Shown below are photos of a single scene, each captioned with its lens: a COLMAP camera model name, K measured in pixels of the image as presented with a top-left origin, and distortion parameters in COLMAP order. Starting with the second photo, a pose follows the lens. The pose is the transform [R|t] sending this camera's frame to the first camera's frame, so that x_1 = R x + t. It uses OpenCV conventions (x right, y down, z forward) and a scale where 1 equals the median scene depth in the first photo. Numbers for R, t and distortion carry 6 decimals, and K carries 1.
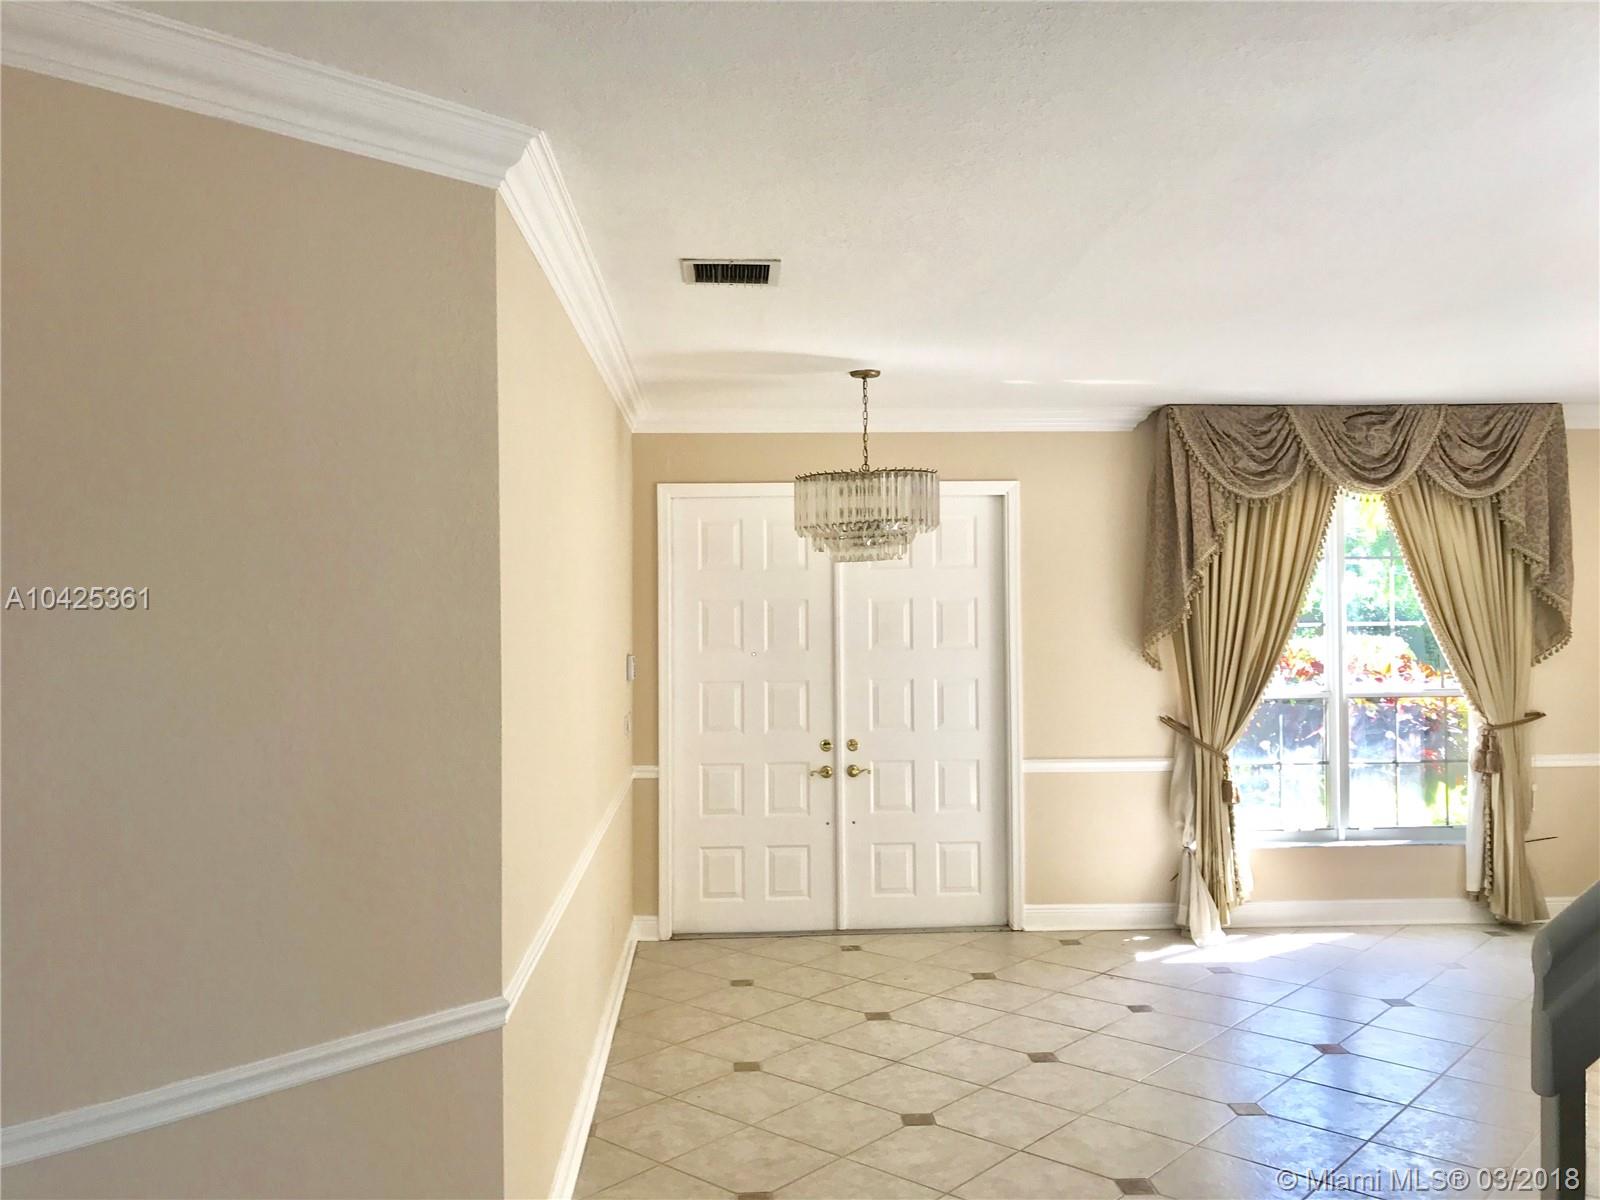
lens RADIAL K [[1314.8, 0, 799.4], [0, 1314.8, 588.9], [0, 0, 1]] dist [0.043570, -0.057598]
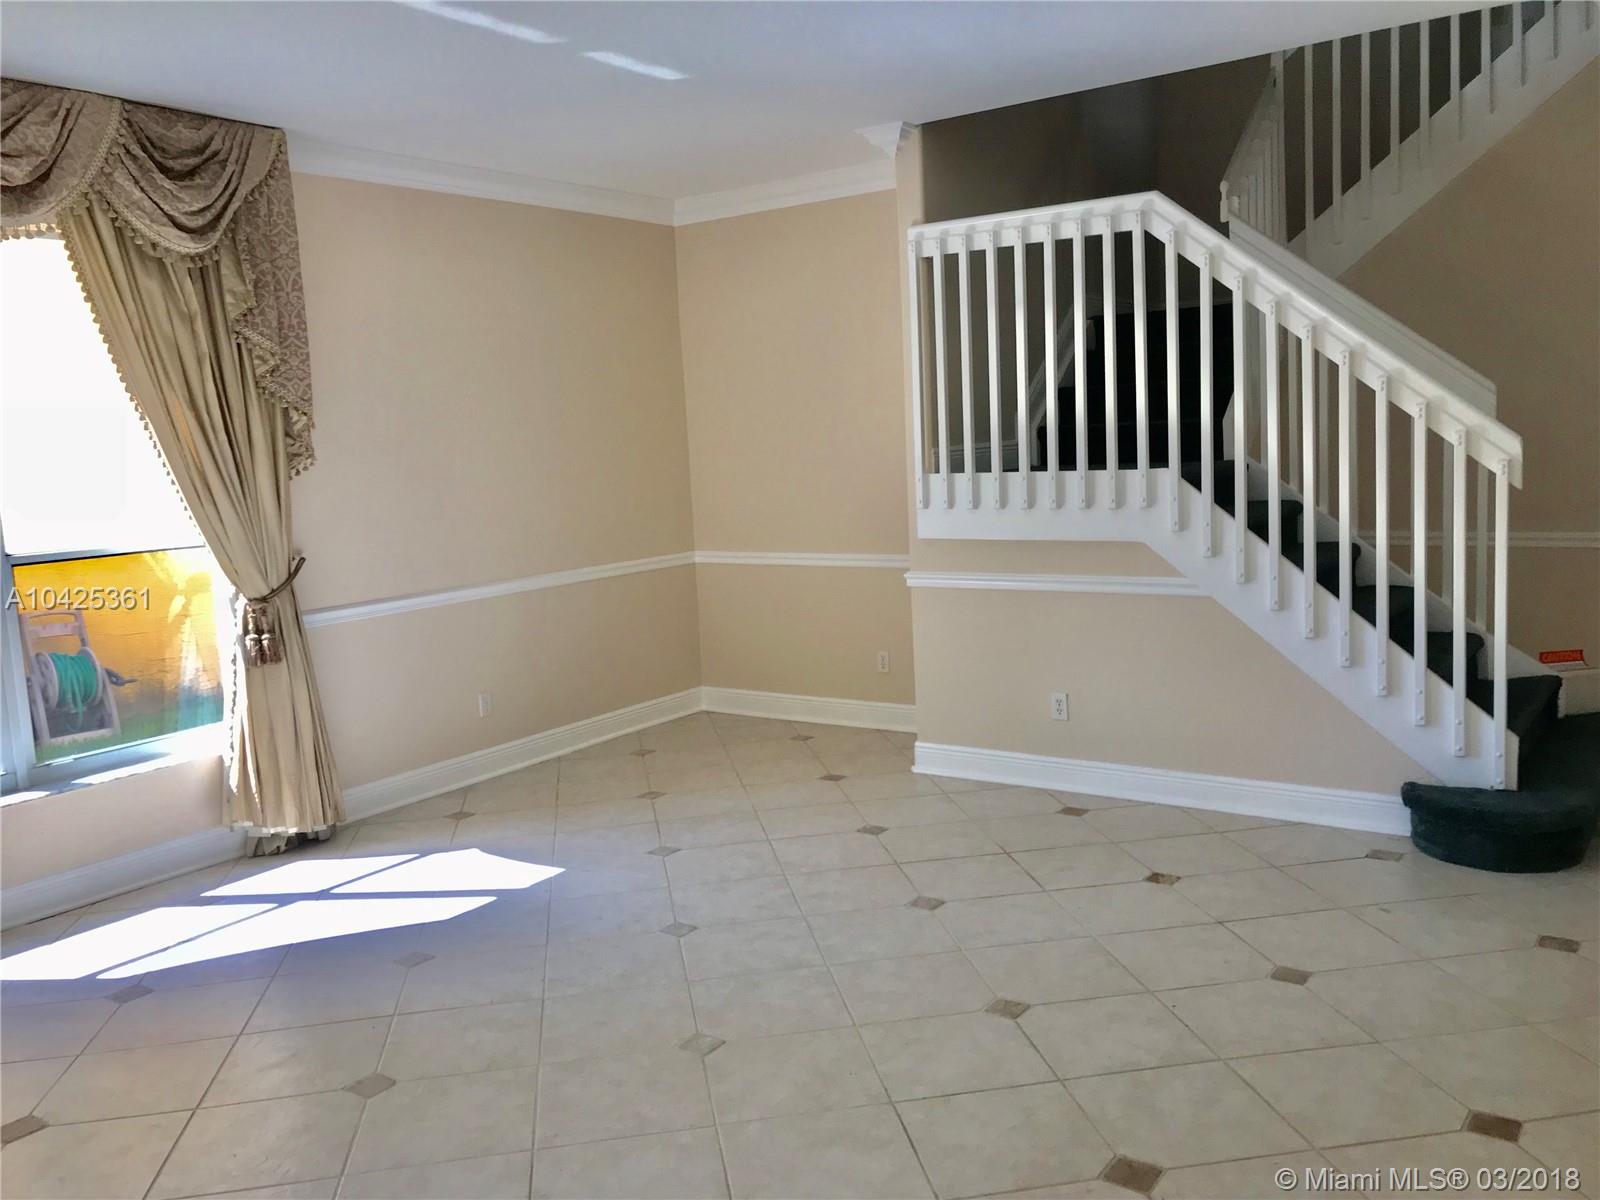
lens RADIAL K [[1314.8, 0, 799.4], [0, 1314.8, 588.9], [0, 0, 1]] dist [0.043570, -0.057598]
pose [[0.616572, -0.108708, 0.779758, 0.156745], [0.015214, 0.991882, 0.126251, 0.022727], [-0.787152, -0.065980, 0.613220, 0.320063]]
